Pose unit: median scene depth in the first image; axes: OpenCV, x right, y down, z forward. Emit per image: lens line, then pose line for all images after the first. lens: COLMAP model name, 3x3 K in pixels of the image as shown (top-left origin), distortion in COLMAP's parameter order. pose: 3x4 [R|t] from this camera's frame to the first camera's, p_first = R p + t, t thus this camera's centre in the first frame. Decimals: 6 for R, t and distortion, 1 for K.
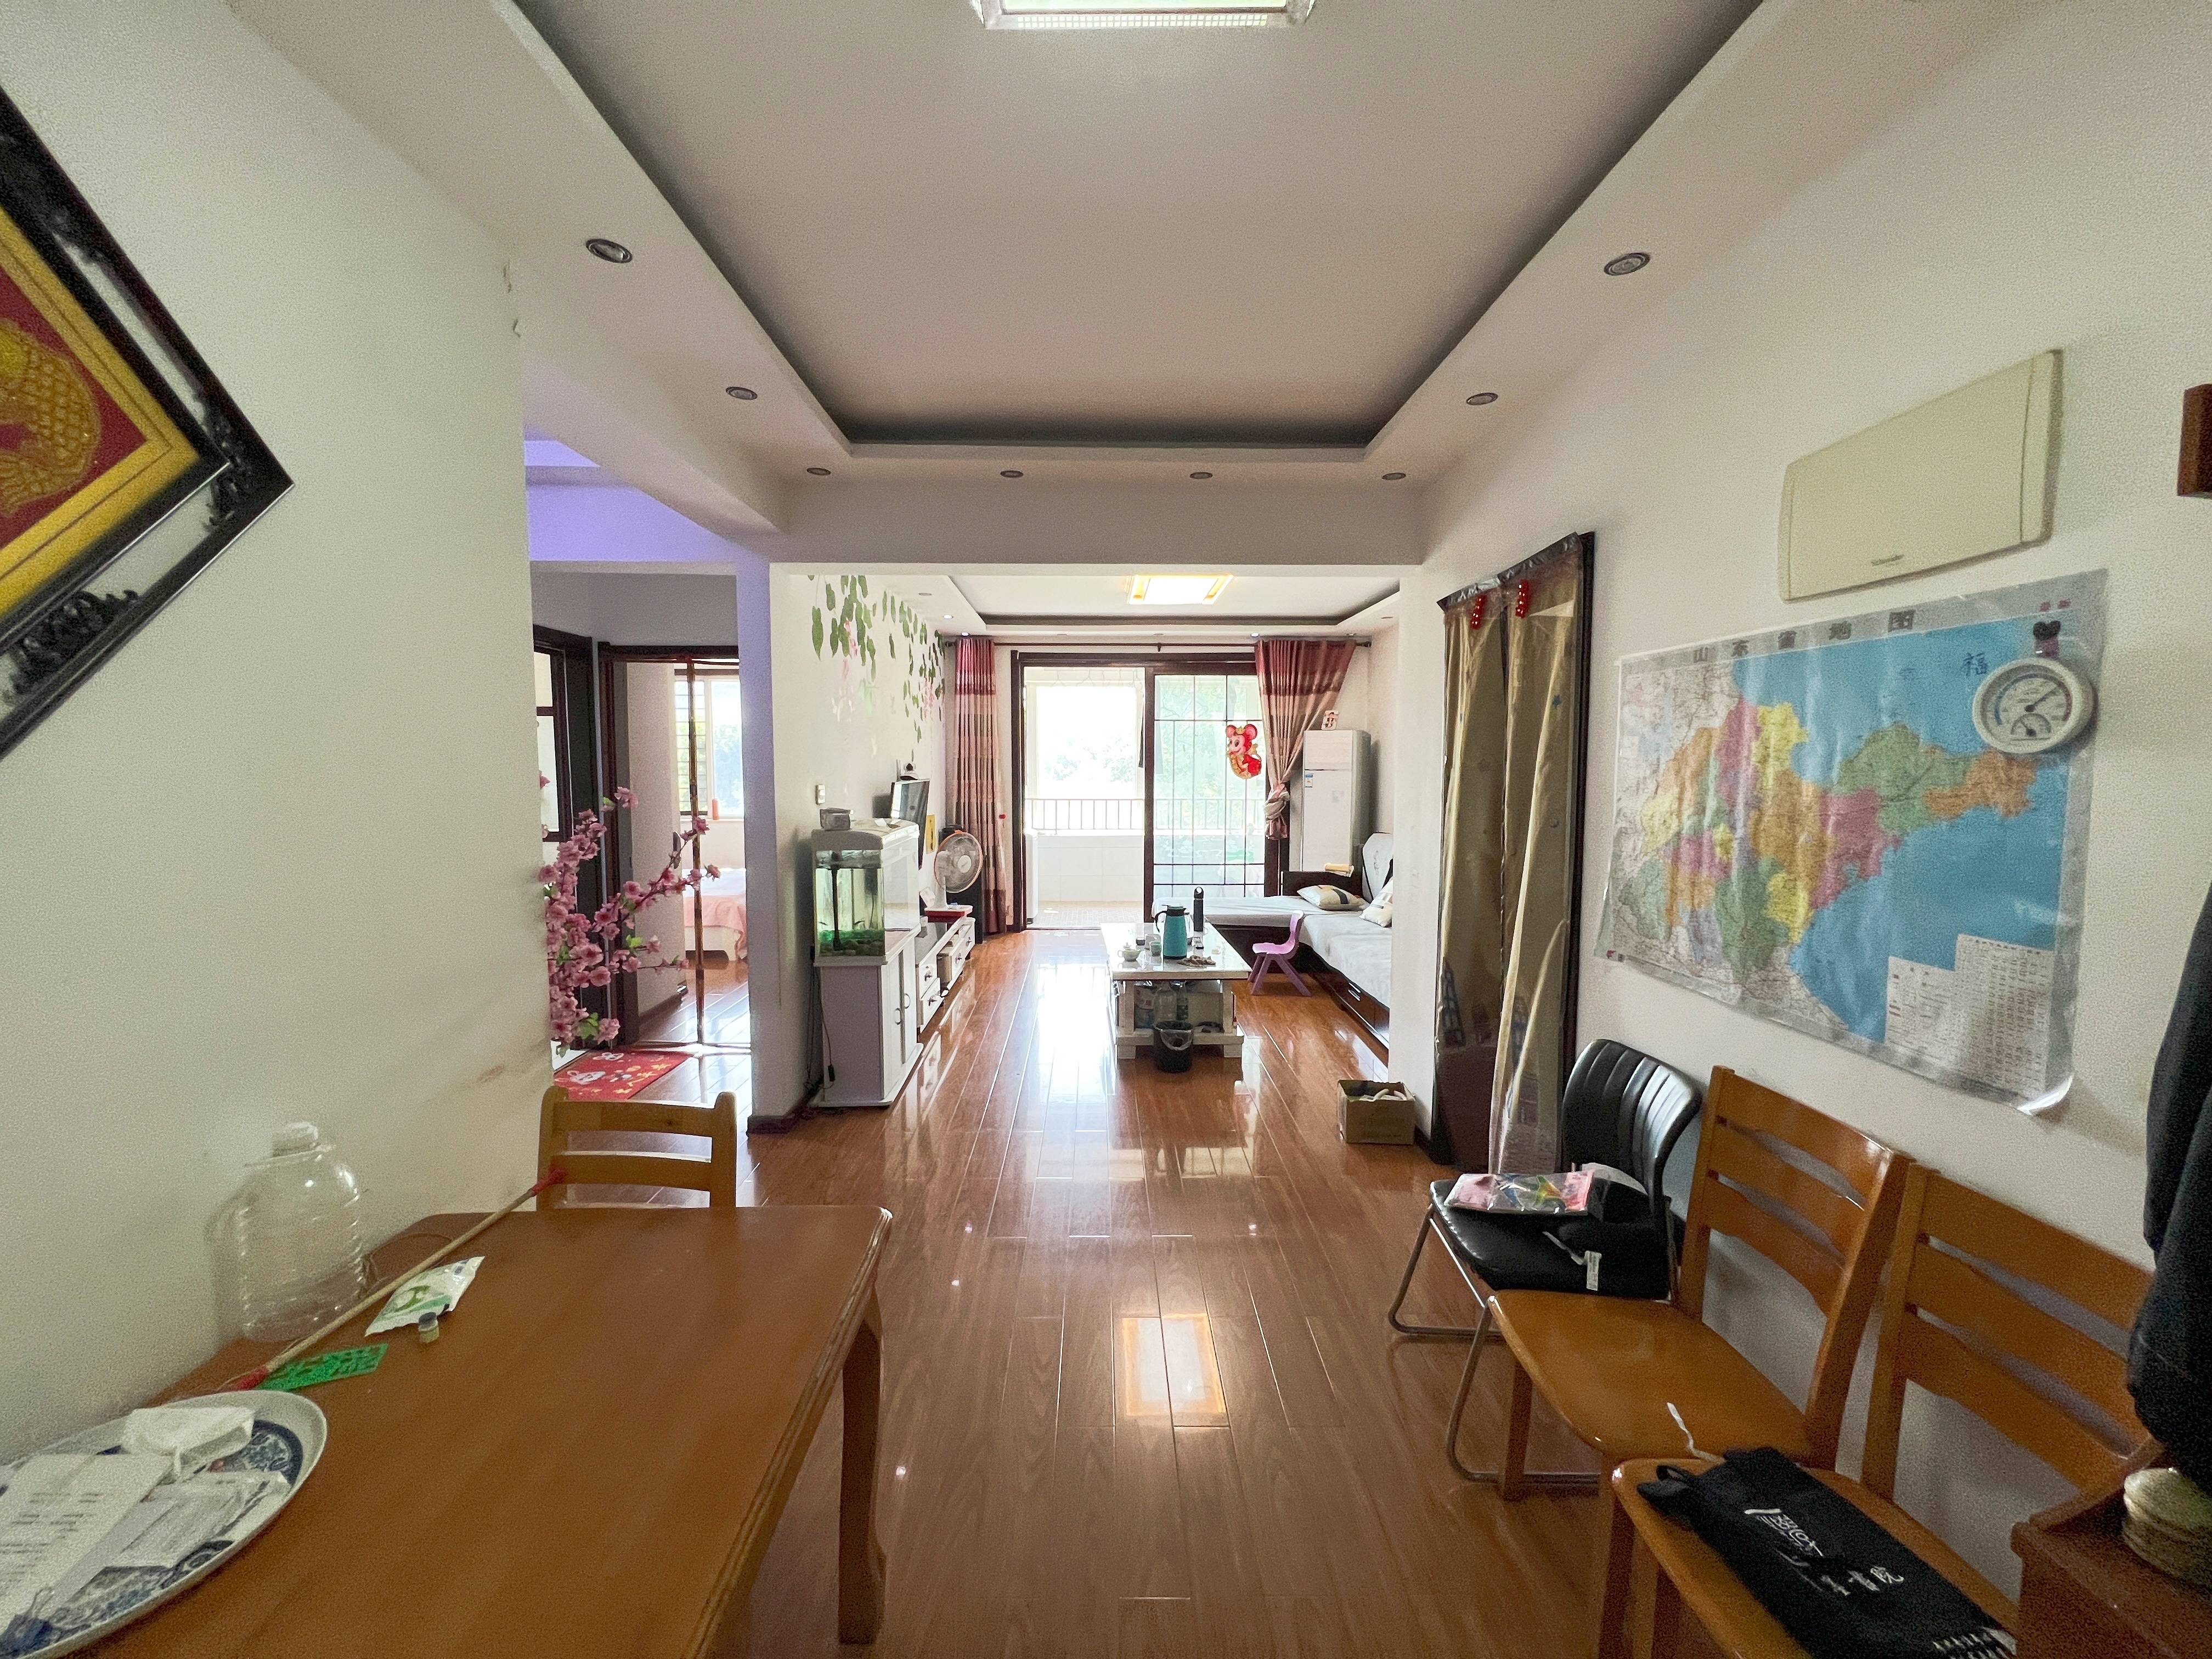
lens RADIAL K [[886.8, 0, 1104.3], [0, 886.8, 827.8], [0, 0, 1]] dist [0.000012, -0.000050]
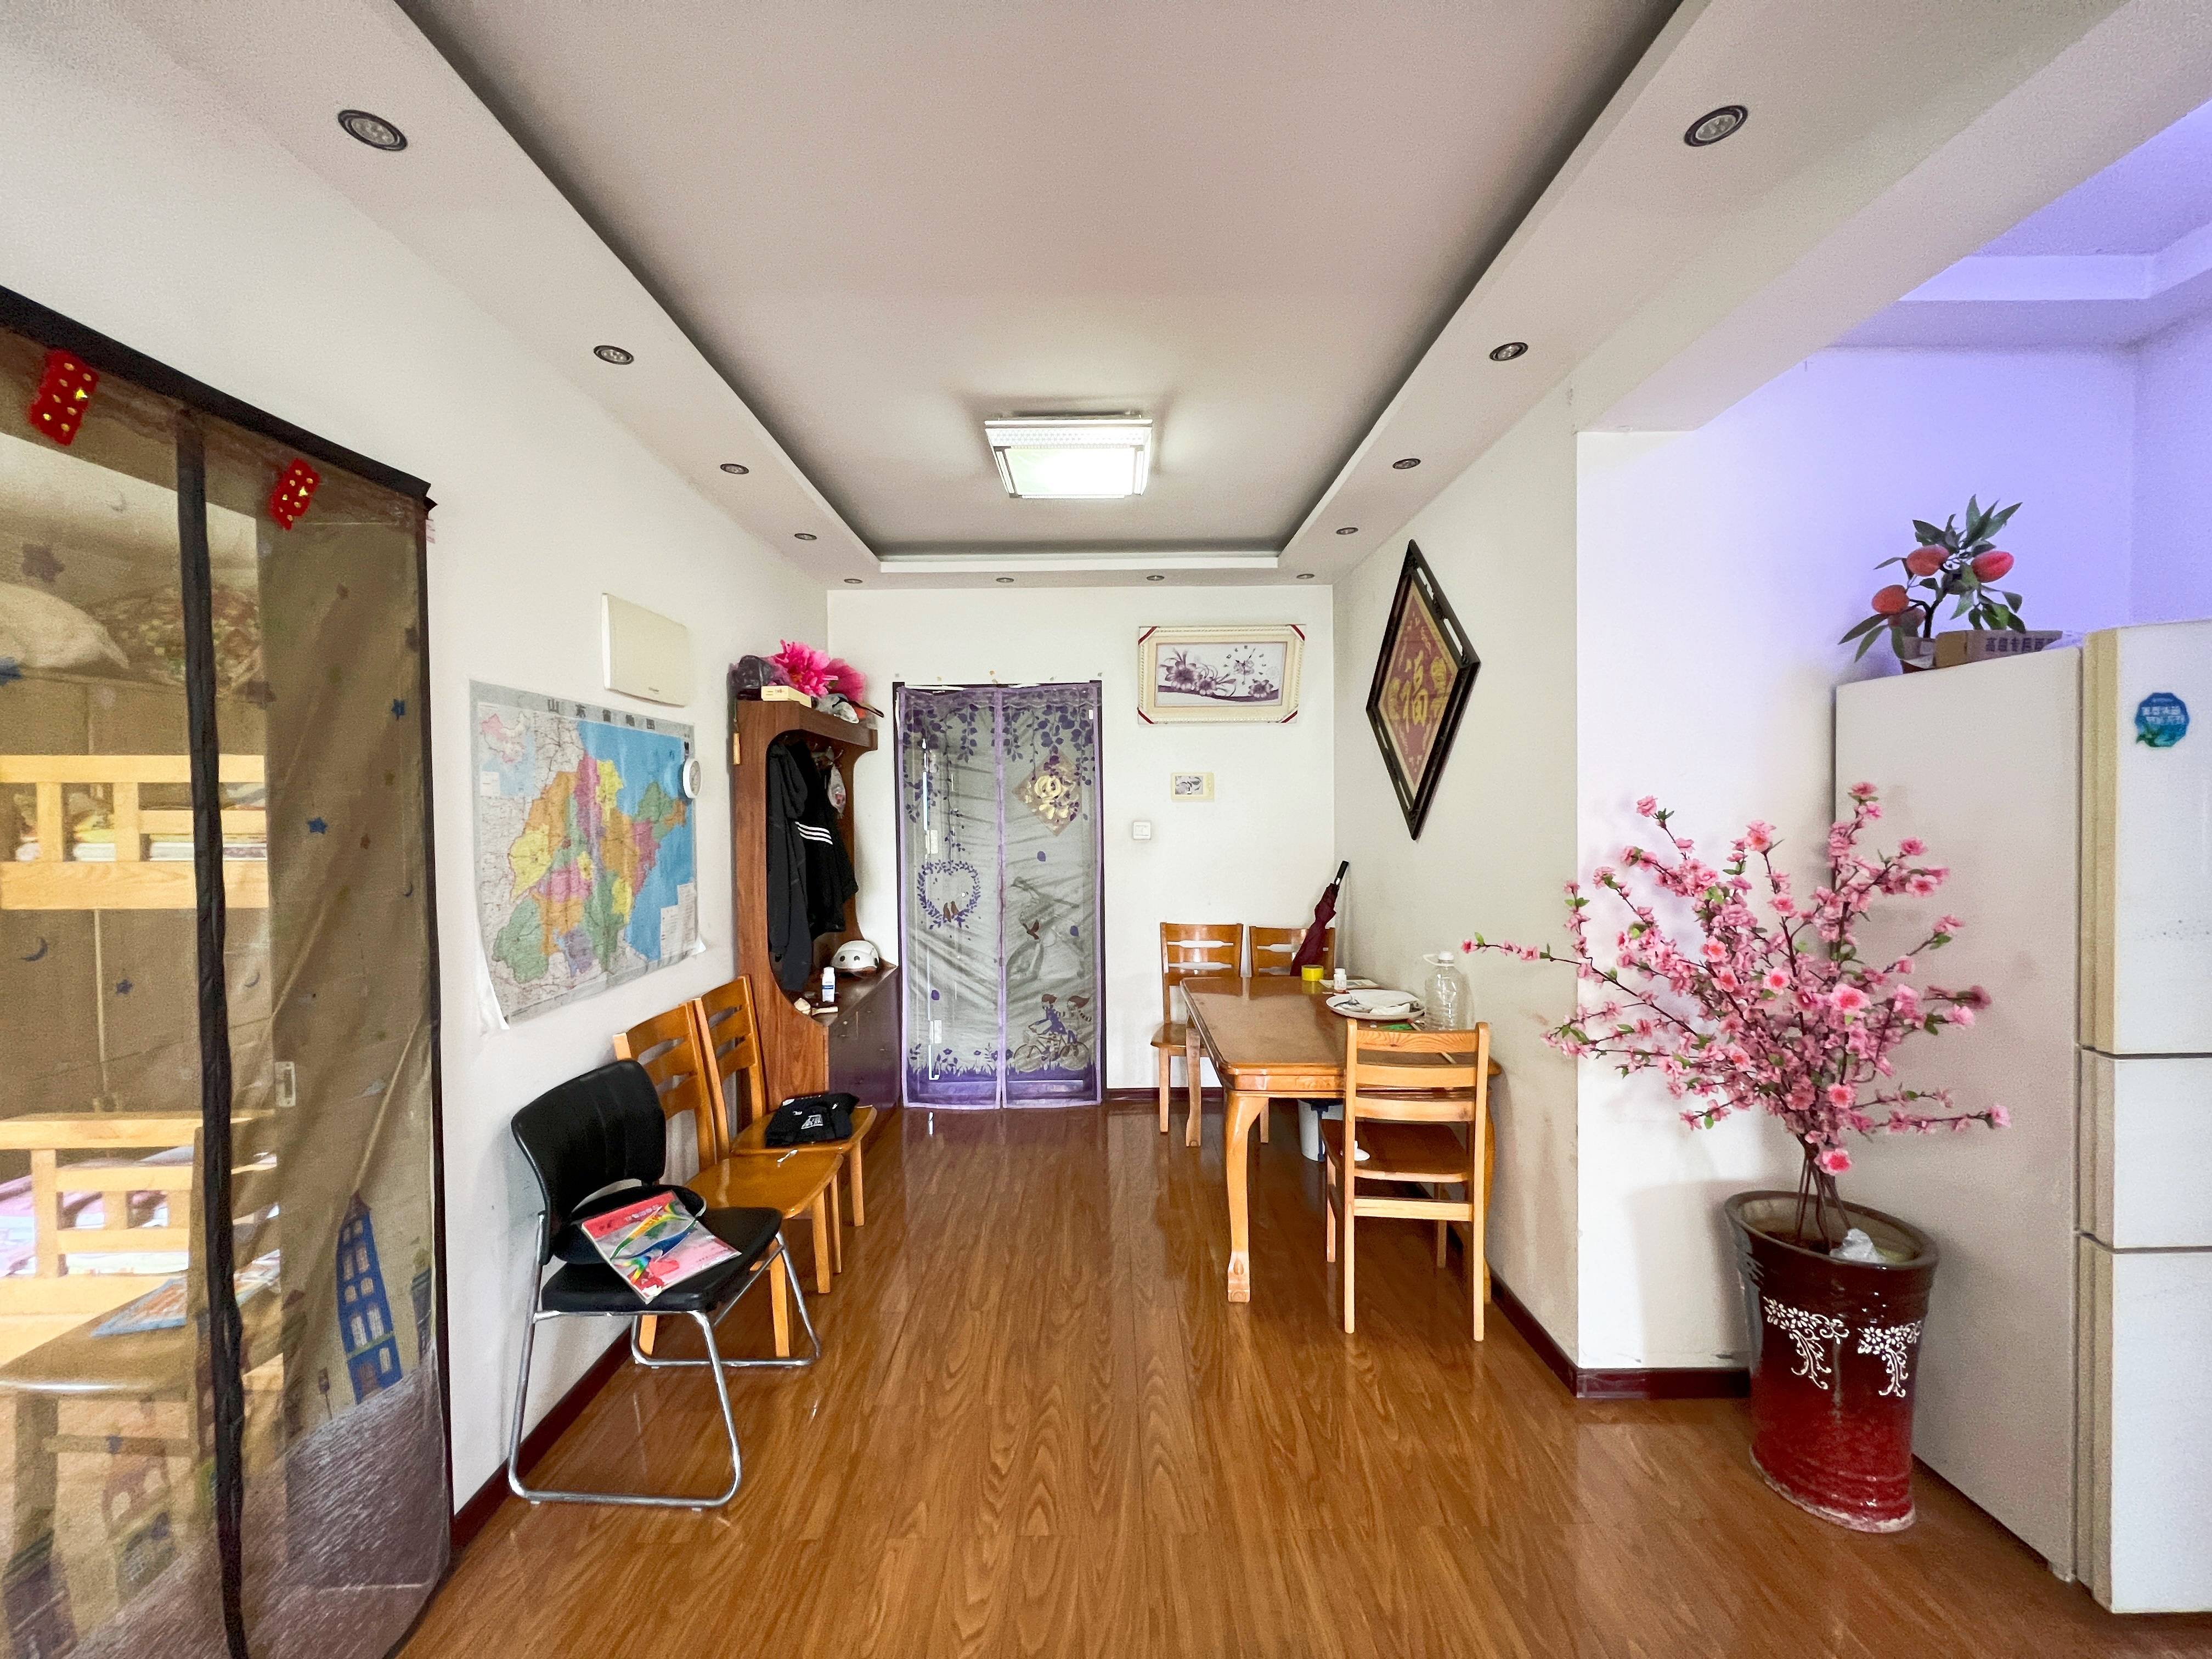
lens RADIAL K [[886.8, 0, 1103.4], [0, 886.8, 826.2], [0, 0, 1]] dist [0.000012, -0.000050]
pose [[-0.999889, 0.009535, 0.011459, -0.035494], [0.010612, 0.995138, 0.097918, -0.149585], [-0.010469, 0.098029, -0.995128, 2.173975]]
